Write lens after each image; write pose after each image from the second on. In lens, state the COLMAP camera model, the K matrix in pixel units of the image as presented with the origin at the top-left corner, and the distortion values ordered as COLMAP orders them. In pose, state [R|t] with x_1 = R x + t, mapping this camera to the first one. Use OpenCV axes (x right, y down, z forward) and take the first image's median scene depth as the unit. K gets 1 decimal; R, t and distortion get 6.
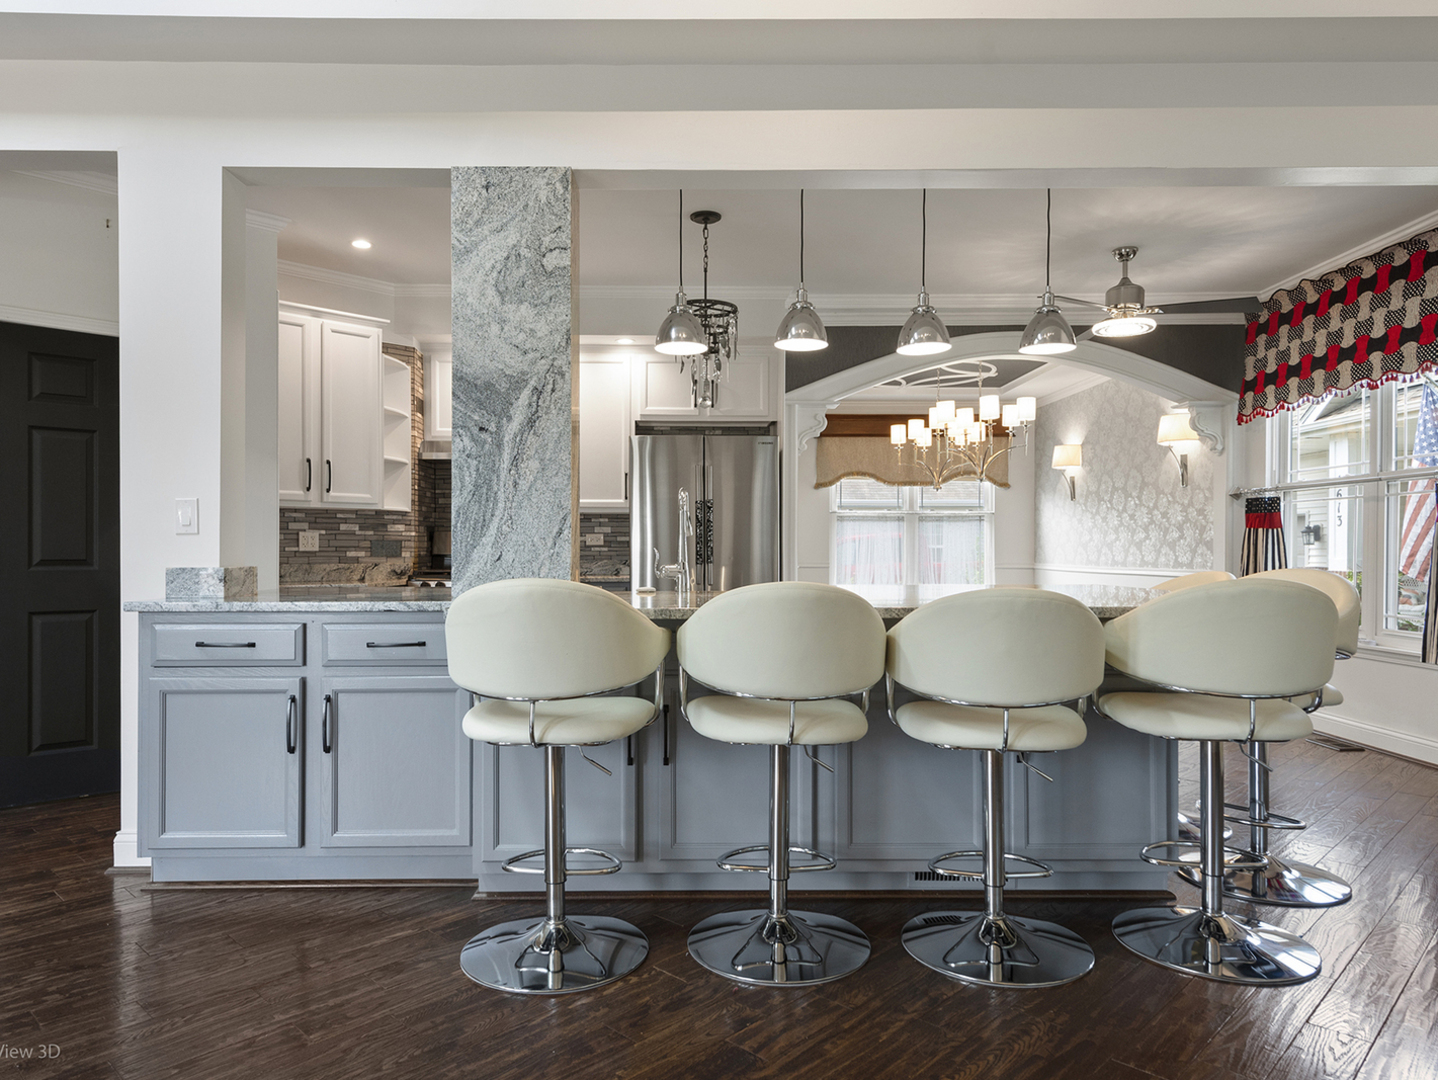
lens RADIAL K [[922.3, 0, 695.0], [0, 922.3, 546.5], [0, 0, 1]] dist [0.020859, -0.006299]
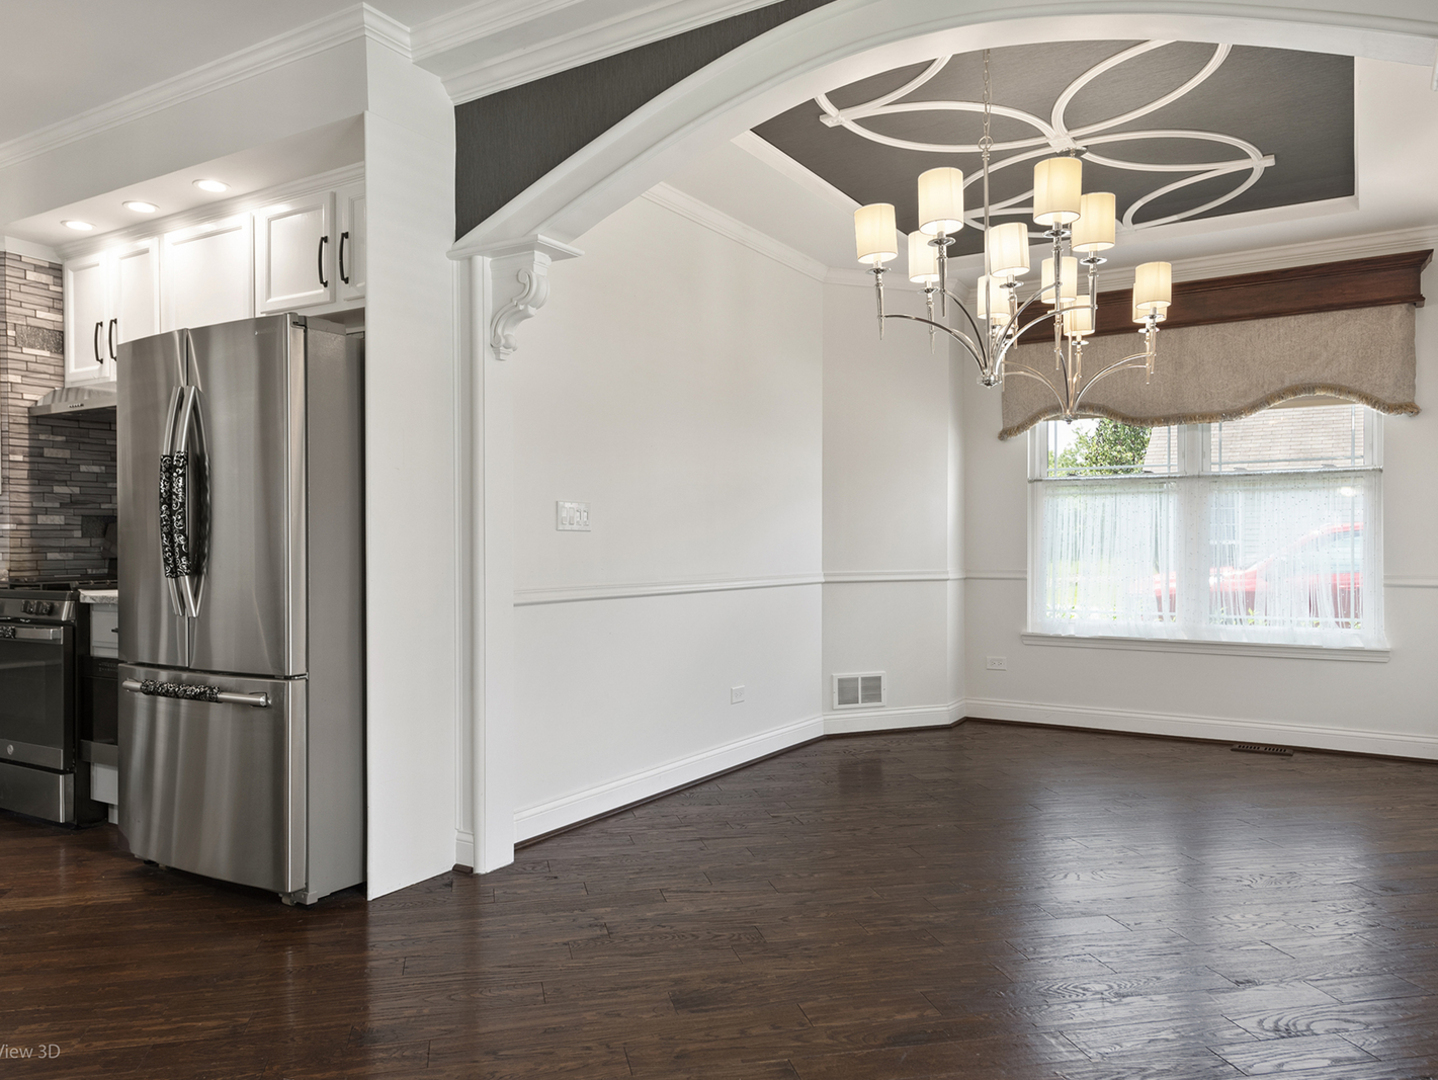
lens RADIAL K [[1045.2, 0, 665.4], [0, 1045.2, 549.4], [0, 0, 1]] dist [0.032430, -0.002058]
pose [[0.847411, -0.000546, -0.530938, 0.303428], [0.004378, 0.999973, 0.005960, 0.000203], [0.530920, -0.007375, 0.847390, 0.348854]]
